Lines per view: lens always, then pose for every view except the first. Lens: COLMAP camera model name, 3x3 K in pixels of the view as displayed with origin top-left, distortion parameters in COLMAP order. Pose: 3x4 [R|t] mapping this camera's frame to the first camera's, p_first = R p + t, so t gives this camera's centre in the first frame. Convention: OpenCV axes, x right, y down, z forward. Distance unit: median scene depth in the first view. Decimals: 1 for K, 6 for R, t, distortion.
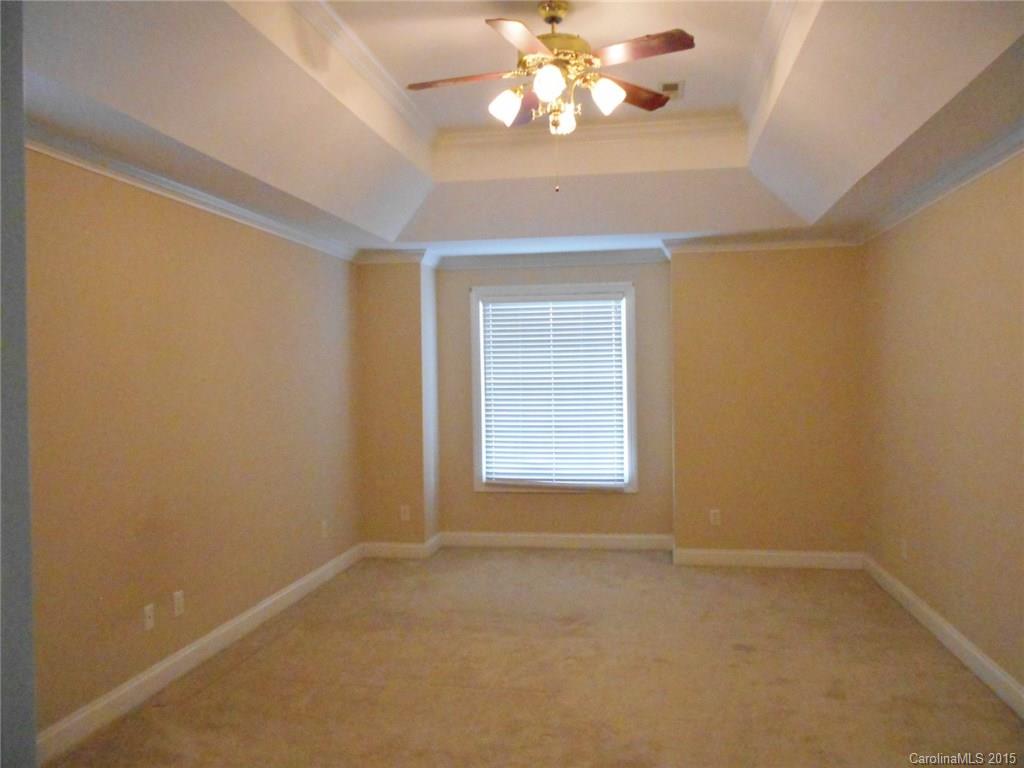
lens RADIAL K [[783.0, 0, 513.3], [0, 783.0, 383.7], [0, 0, 1]] dist [-0.035601, 0.052606]
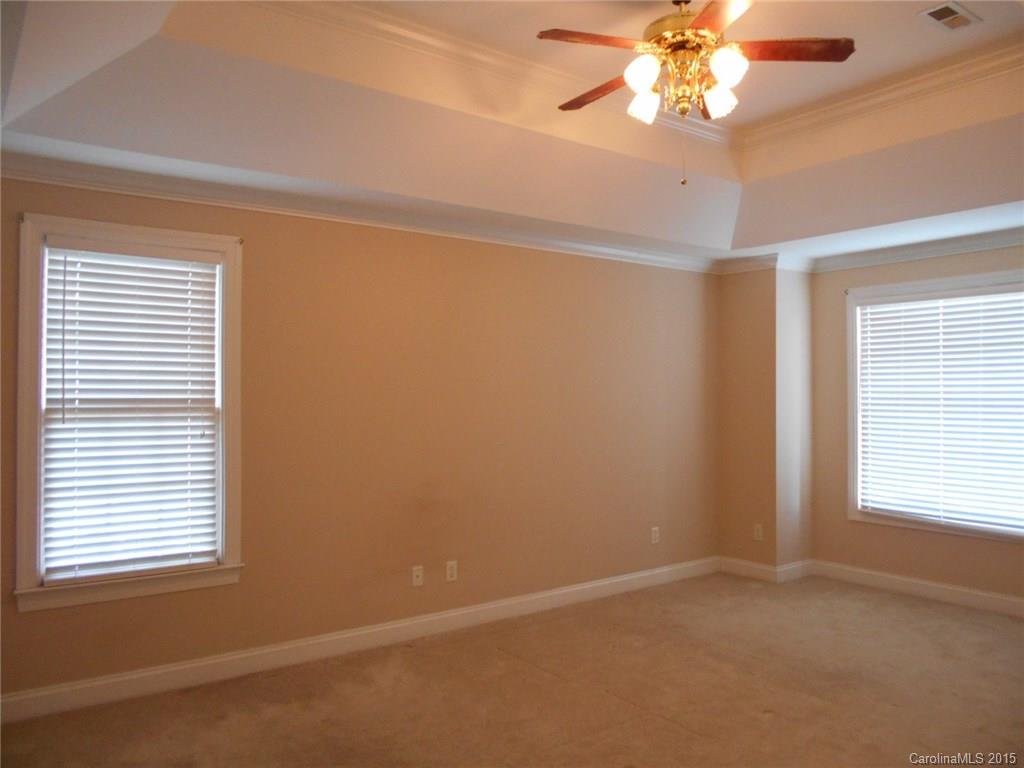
lens RADIAL K [[783.0, 0, 546.3], [0, 783.0, 388.3], [0, 0, 1]] dist [-0.035601, 0.052606]
pose [[0.735905, 0.007628, -0.677042, 0.297589], [-0.017411, 0.999819, -0.007659, 0.002219], [0.676861, 0.017425, 0.735905, 0.117351]]
